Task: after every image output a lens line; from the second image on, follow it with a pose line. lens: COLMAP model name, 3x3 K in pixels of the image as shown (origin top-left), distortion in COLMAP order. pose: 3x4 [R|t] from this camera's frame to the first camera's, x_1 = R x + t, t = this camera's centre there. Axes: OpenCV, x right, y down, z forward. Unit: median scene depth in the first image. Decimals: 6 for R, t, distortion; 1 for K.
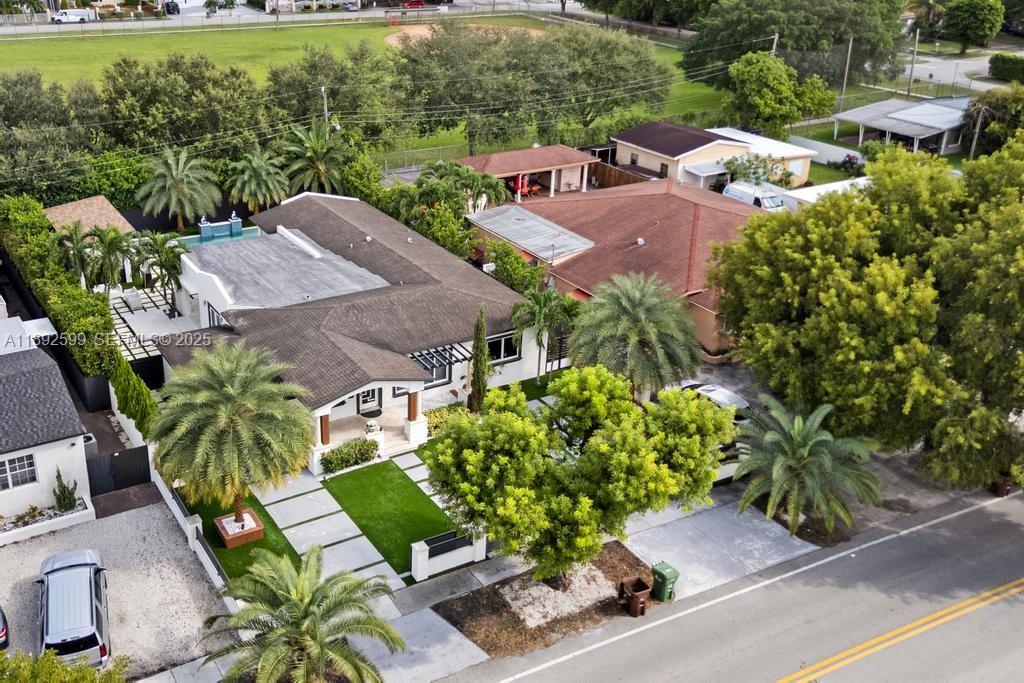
lens RADIAL K [[910.8, 0, 512.0], [0, 910.8, 341.5], [0, 0, 1]] dist [0.115347, -0.172676]
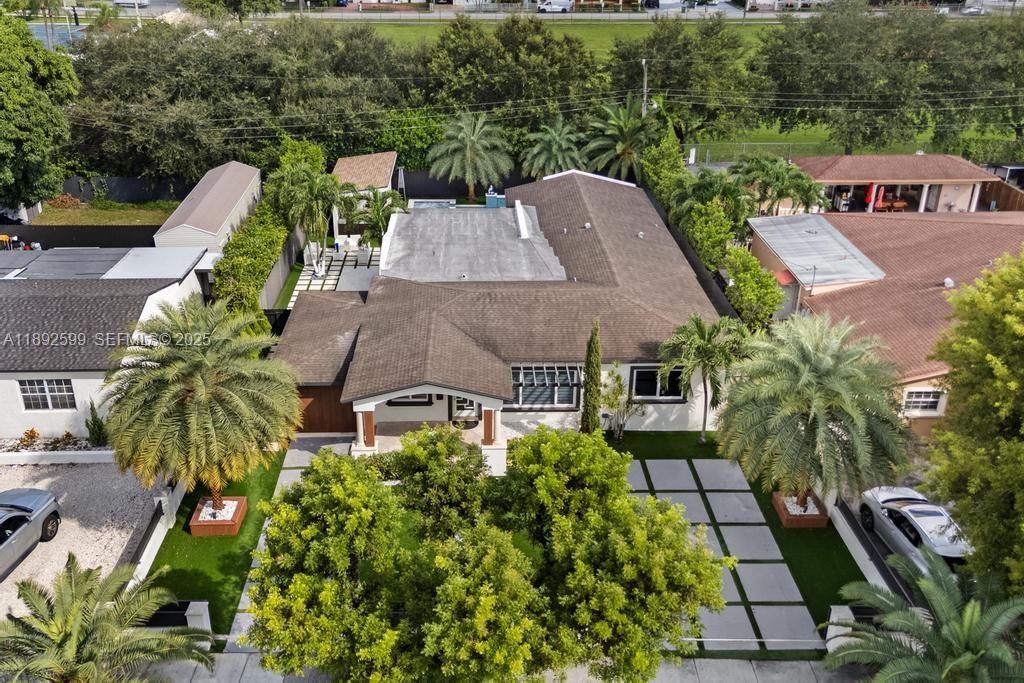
lens RADIAL K [[910.8, 0, 512.0], [0, 910.8, 341.5], [0, 0, 1]] dist [0.115347, -0.172676]
pose [[0.872854, 0.197623, -0.446174, 0.148727], [-0.199635, 0.978924, 0.043046, -0.024070], [0.445278, 0.051499, 0.893910, 0.177528]]
